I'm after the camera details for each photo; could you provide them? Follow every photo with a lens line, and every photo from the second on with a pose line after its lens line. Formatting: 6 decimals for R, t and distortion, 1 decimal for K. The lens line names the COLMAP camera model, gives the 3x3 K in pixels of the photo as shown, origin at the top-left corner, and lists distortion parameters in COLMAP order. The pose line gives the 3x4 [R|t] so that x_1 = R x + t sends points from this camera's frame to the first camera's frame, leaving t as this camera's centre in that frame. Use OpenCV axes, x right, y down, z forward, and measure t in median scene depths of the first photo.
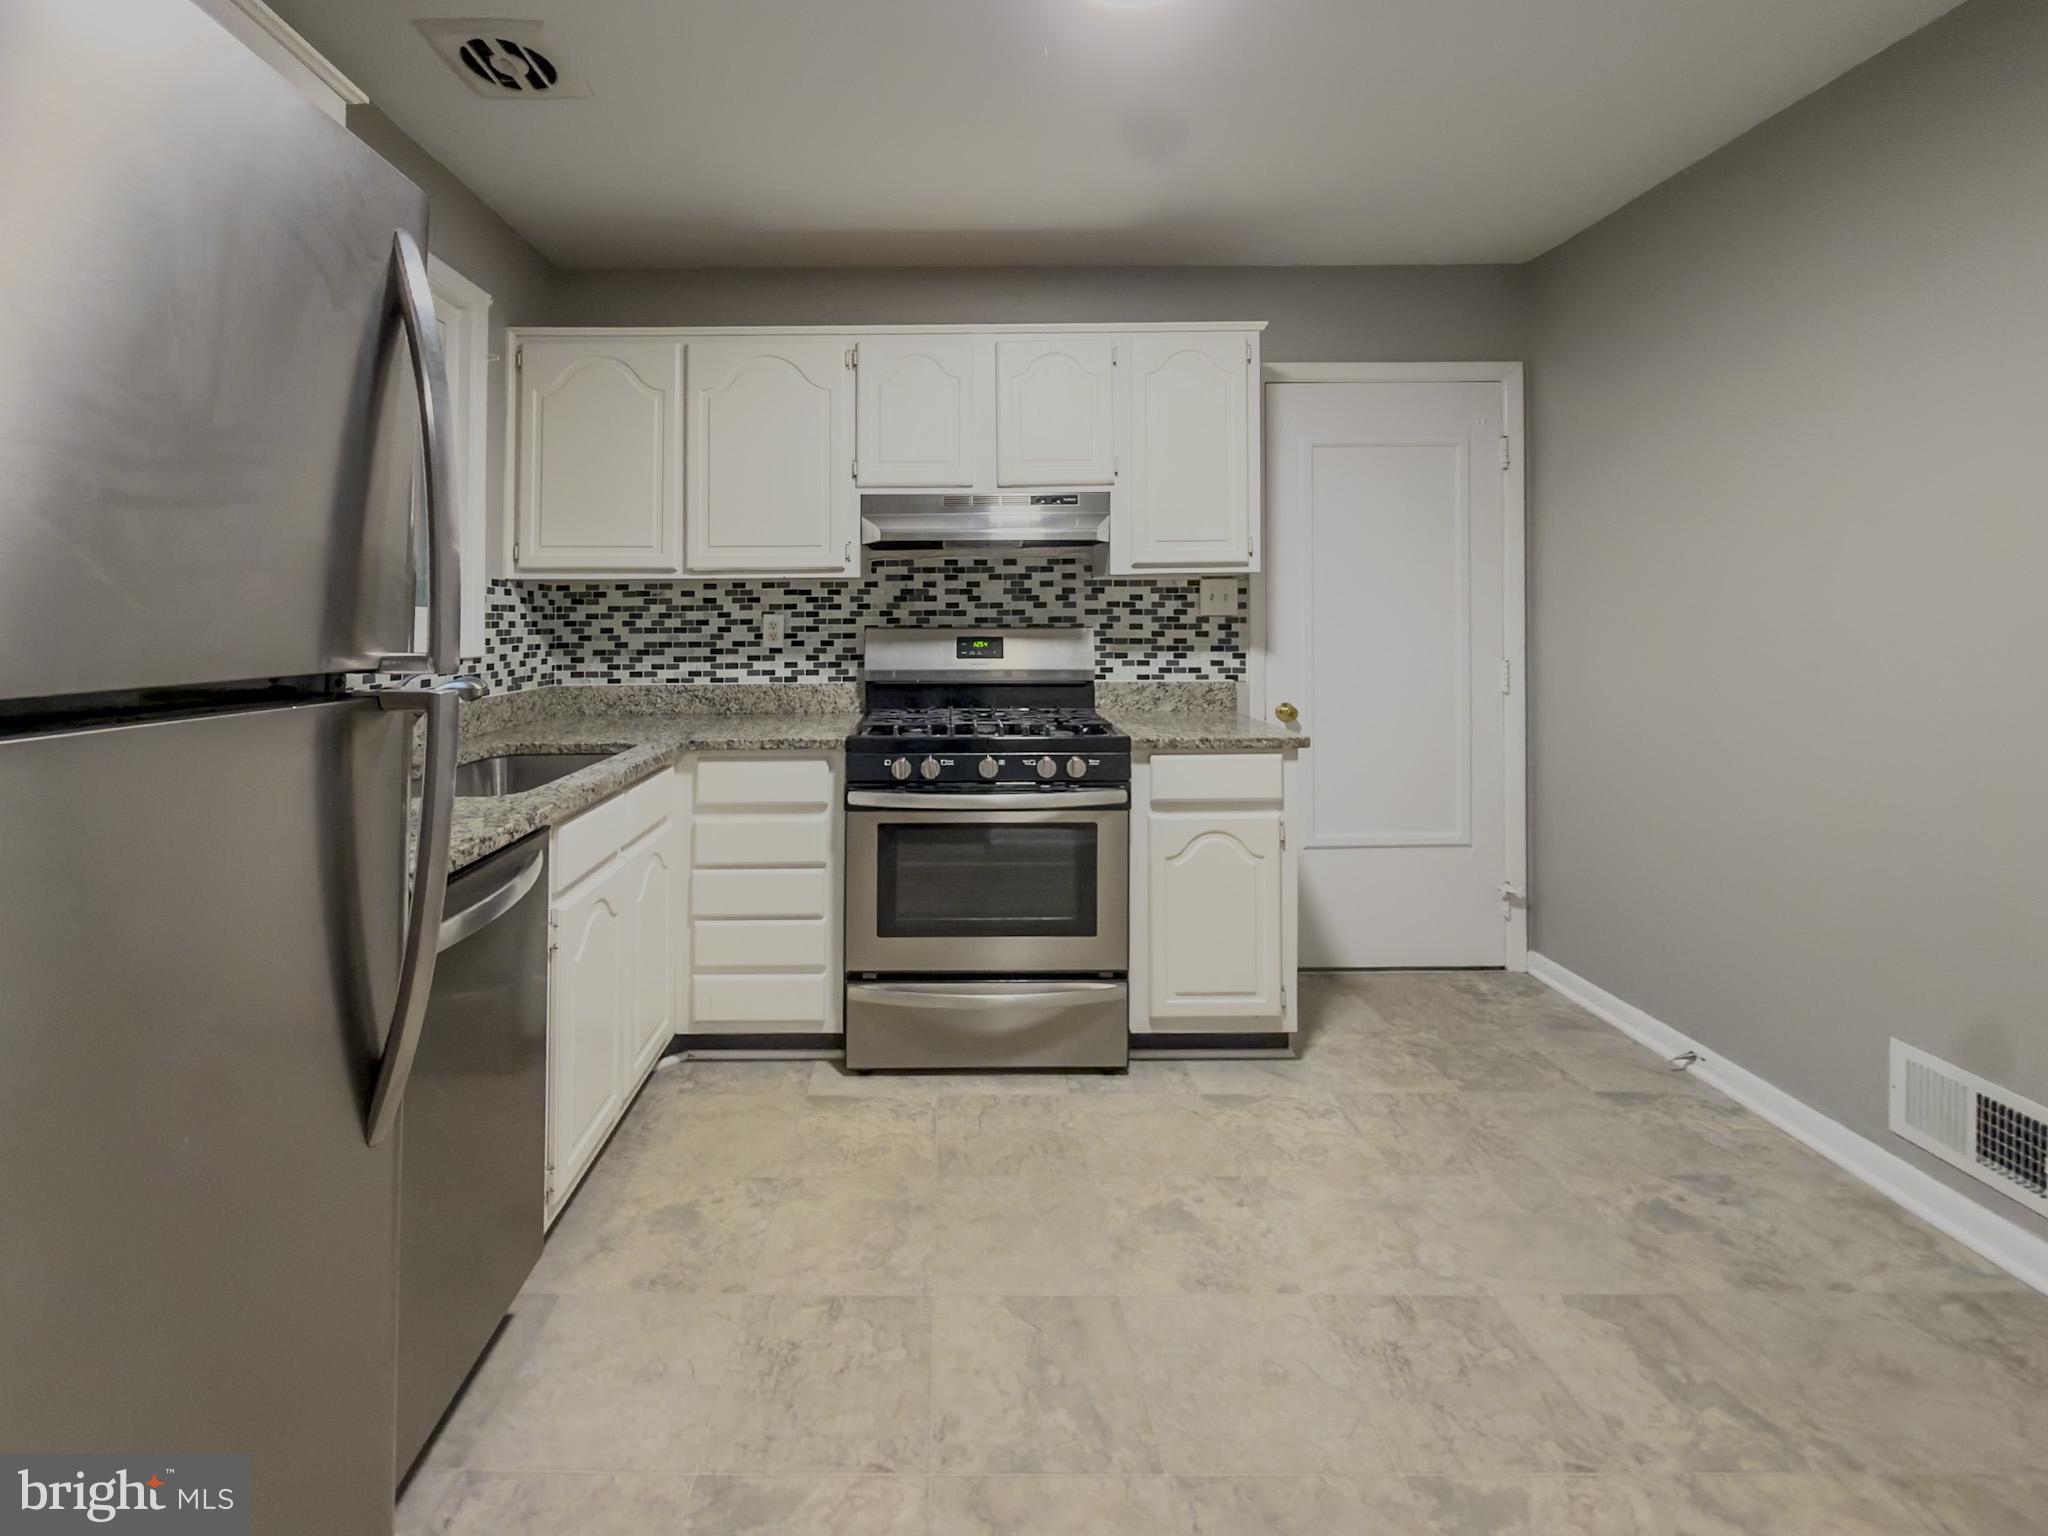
lens RADIAL K [[817.8, 0, 1021.5], [0, 817.8, 753.9], [0, 0, 1]] dist [-0.000619, -0.000023]
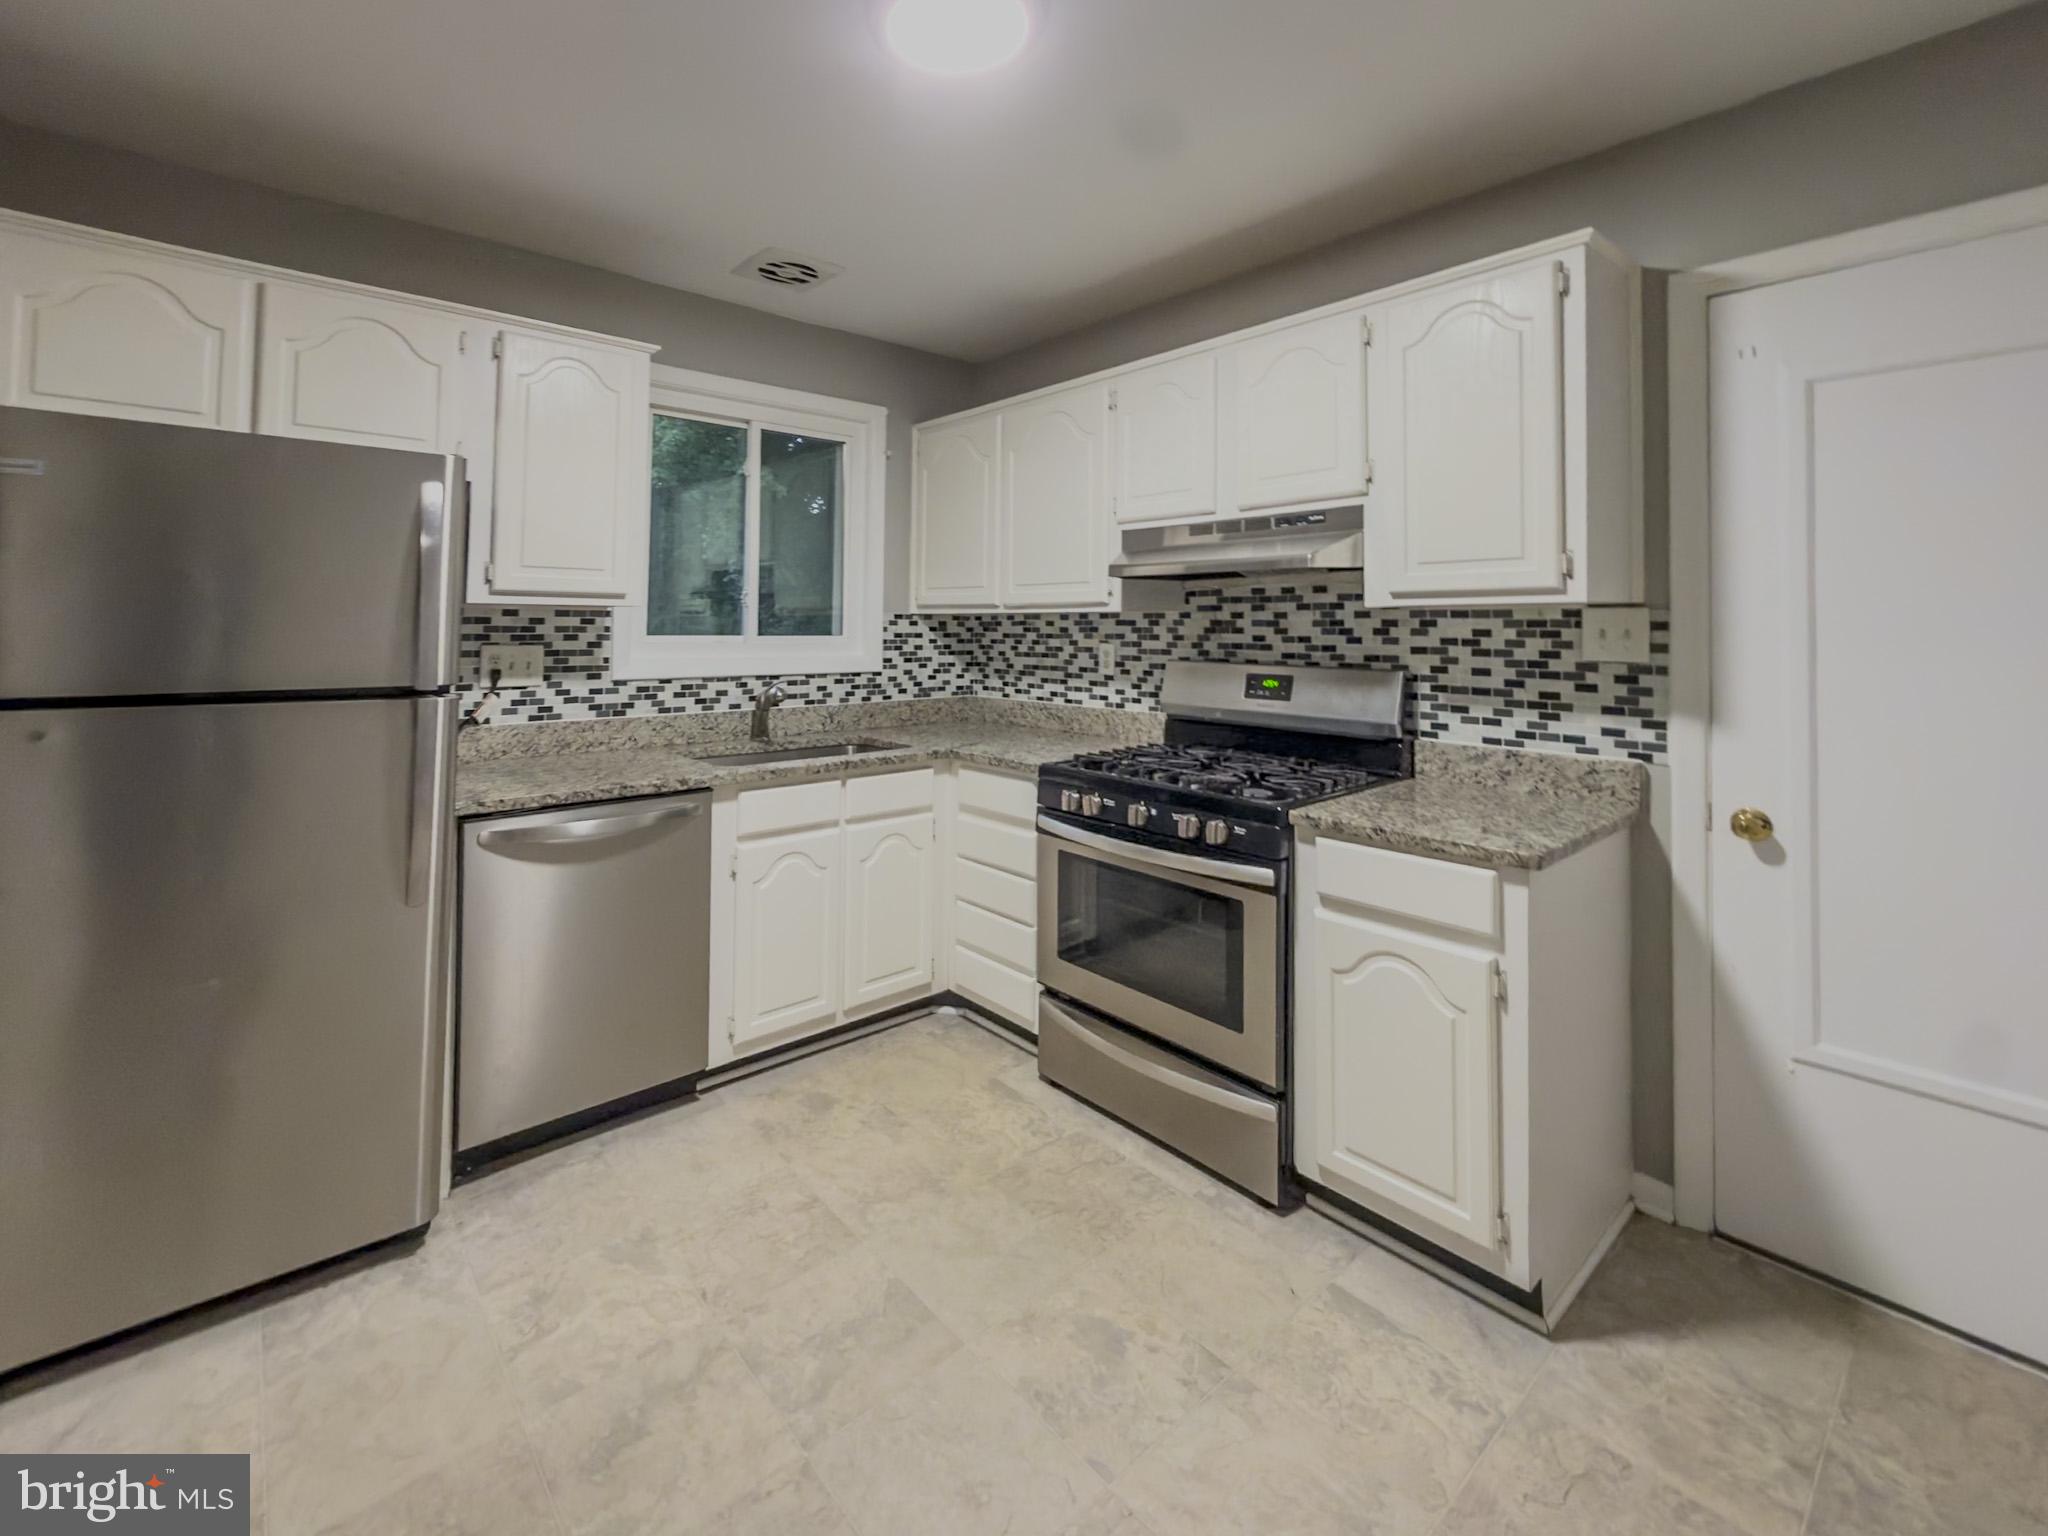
lens RADIAL K [[888.2, 0, 1021.0], [0, 888.2, 777.3], [0, 0, 1]] dist [-0.001689, -0.000007]
pose [[0.642722, 0.140337, -0.753136, 0.523396], [-0.137263, 0.988265, 0.067011, -0.062281], [0.753702, 0.060309, 0.654443, 0.177473]]
